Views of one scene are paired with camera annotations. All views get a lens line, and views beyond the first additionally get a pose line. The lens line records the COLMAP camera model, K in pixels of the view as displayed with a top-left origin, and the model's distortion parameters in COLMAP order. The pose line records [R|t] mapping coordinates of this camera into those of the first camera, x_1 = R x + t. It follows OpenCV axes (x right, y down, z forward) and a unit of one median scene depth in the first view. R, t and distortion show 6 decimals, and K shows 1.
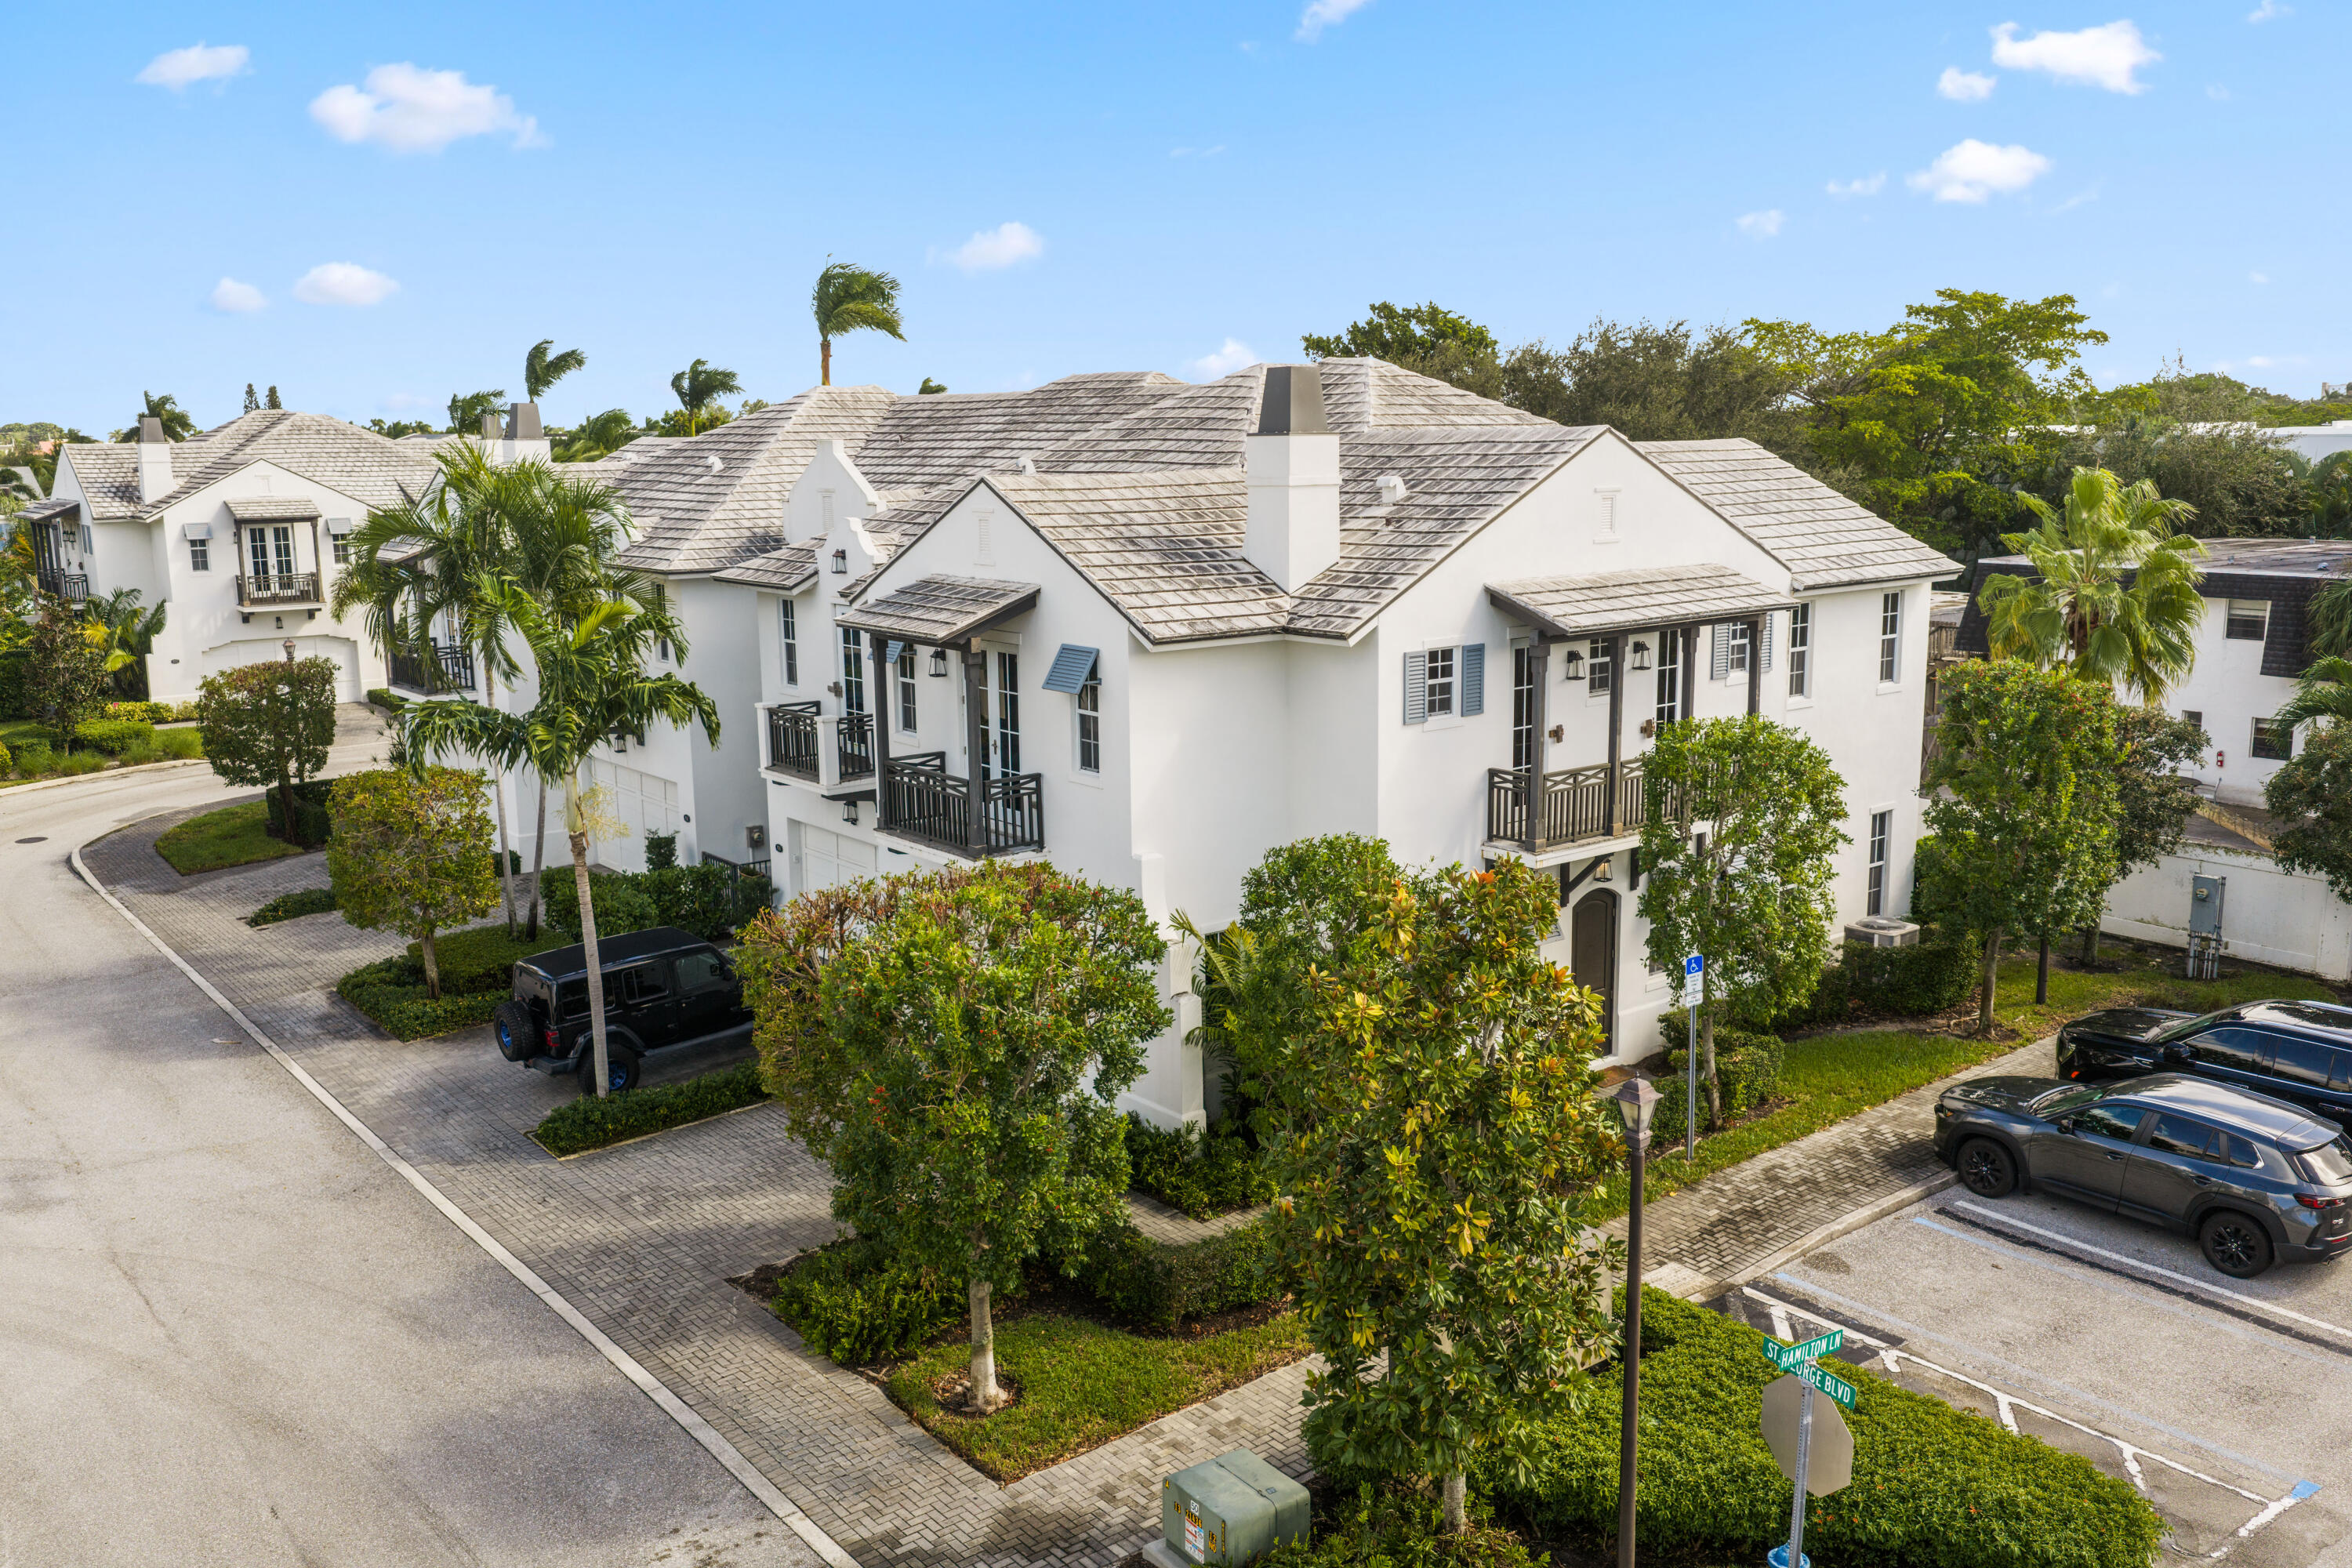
lens RADIAL K [[1973.4, 0, 1176.0], [0, 1973.4, 784.0], [0, 0, 1]] dist [-0.001822, -0.000799]
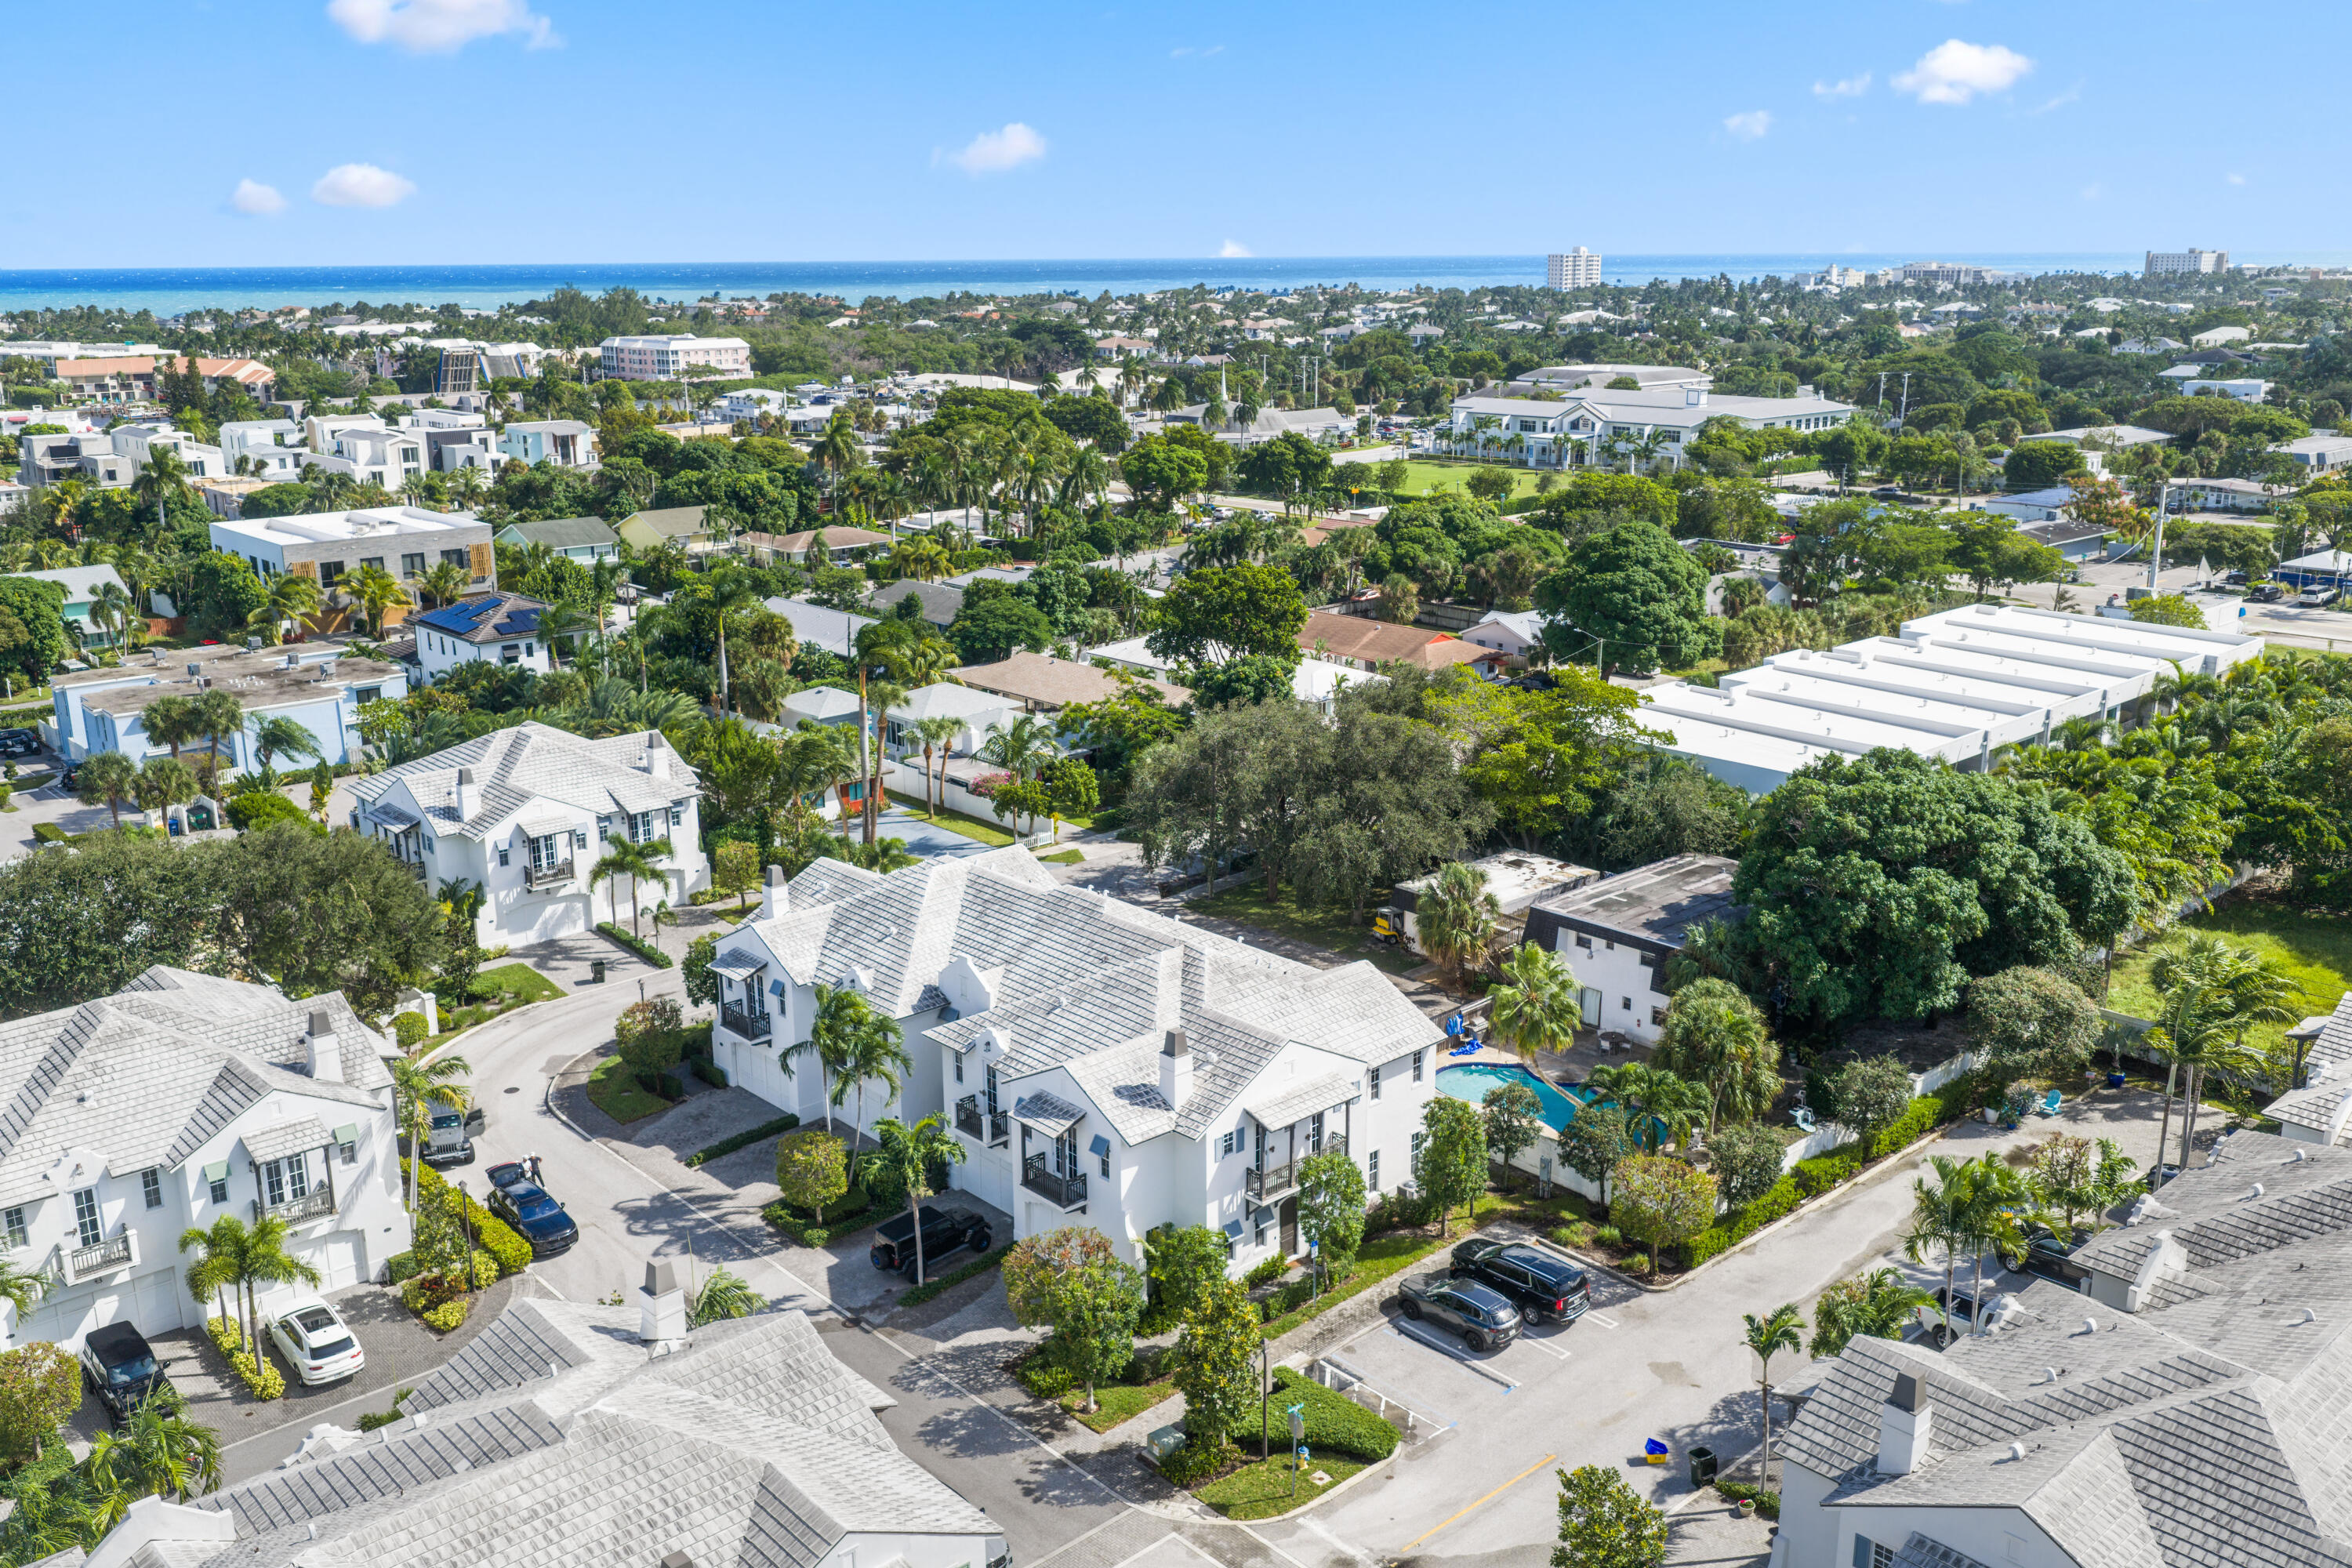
lens RADIAL K [[1973.4, 0, 1176.0], [0, 1973.4, 784.0], [0, 0, 1]] dist [-0.001822, -0.000799]
pose [[0.996258, 0.000907, 0.086419, -0.183930], [-0.007818, 0.996792, 0.079658, -0.792243], [-0.086069, -0.080035, 0.993069, -1.773331]]
